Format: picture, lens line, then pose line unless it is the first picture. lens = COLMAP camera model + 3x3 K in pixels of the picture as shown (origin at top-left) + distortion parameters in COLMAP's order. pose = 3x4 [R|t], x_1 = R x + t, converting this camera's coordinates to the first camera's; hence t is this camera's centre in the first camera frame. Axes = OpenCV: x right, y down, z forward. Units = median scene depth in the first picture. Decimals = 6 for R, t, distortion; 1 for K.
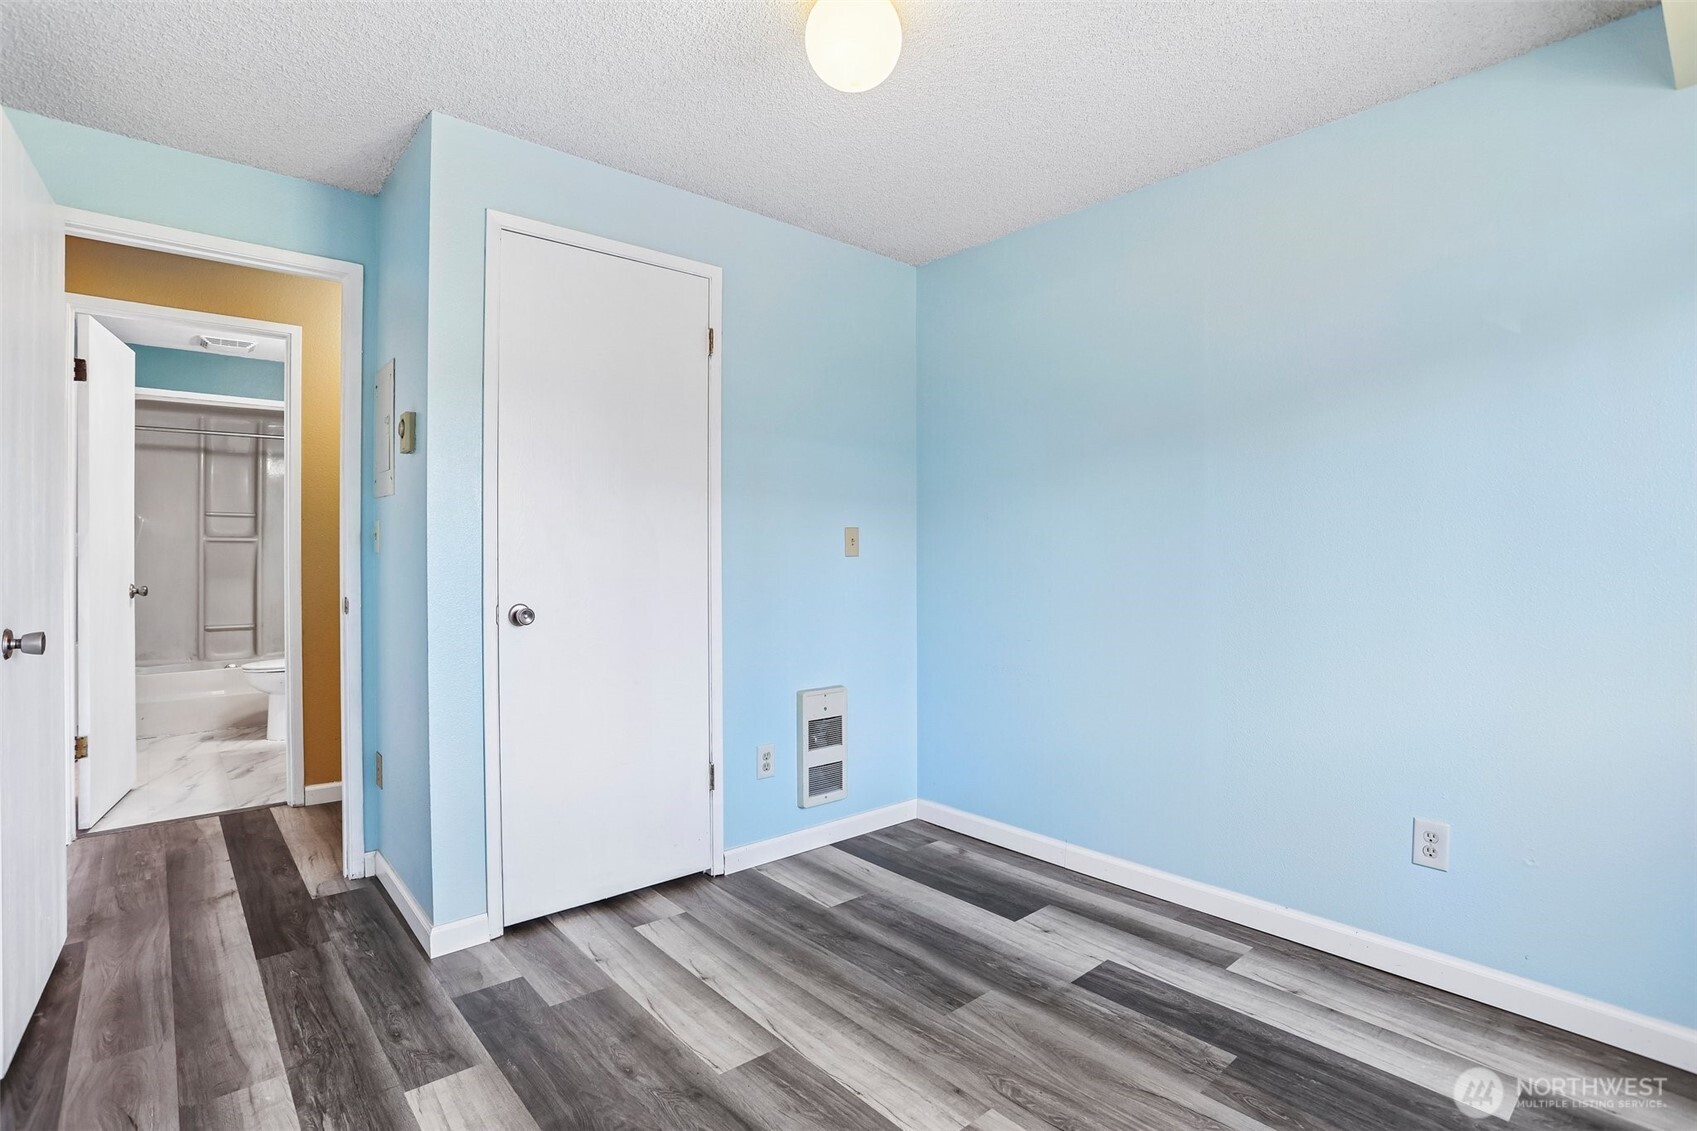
lens RADIAL K [[829.0, 0, 851.0], [0, 829.0, 567.8], [0, 0, 1]] dist [-0.070140, 0.028884]
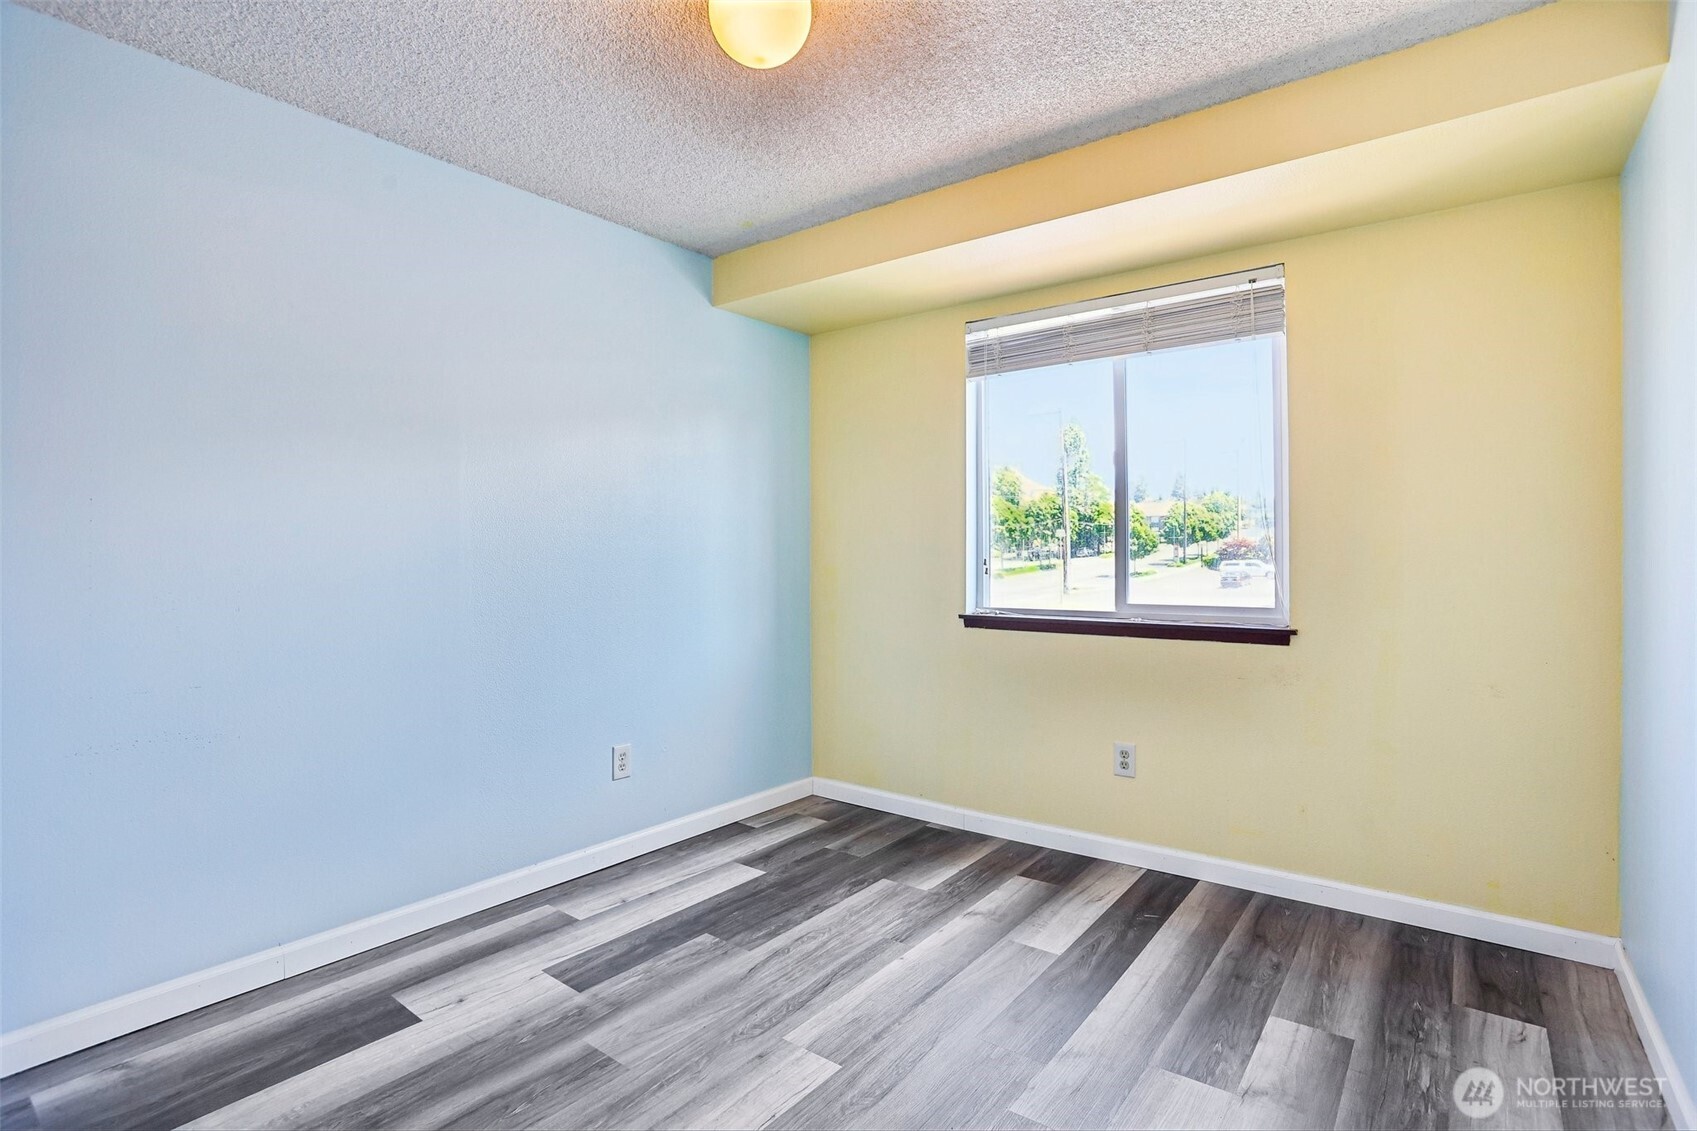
lens RADIAL K [[829.0, 0, 858.9], [0, 829.0, 564.8], [0, 0, 1]] dist [-0.070140, 0.028884]
pose [[-0.218126, -0.008585, 0.975883, -0.769980], [0.014003, 0.999831, 0.011925, -0.012120], [-0.975820, 0.016266, -0.217969, 0.898989]]
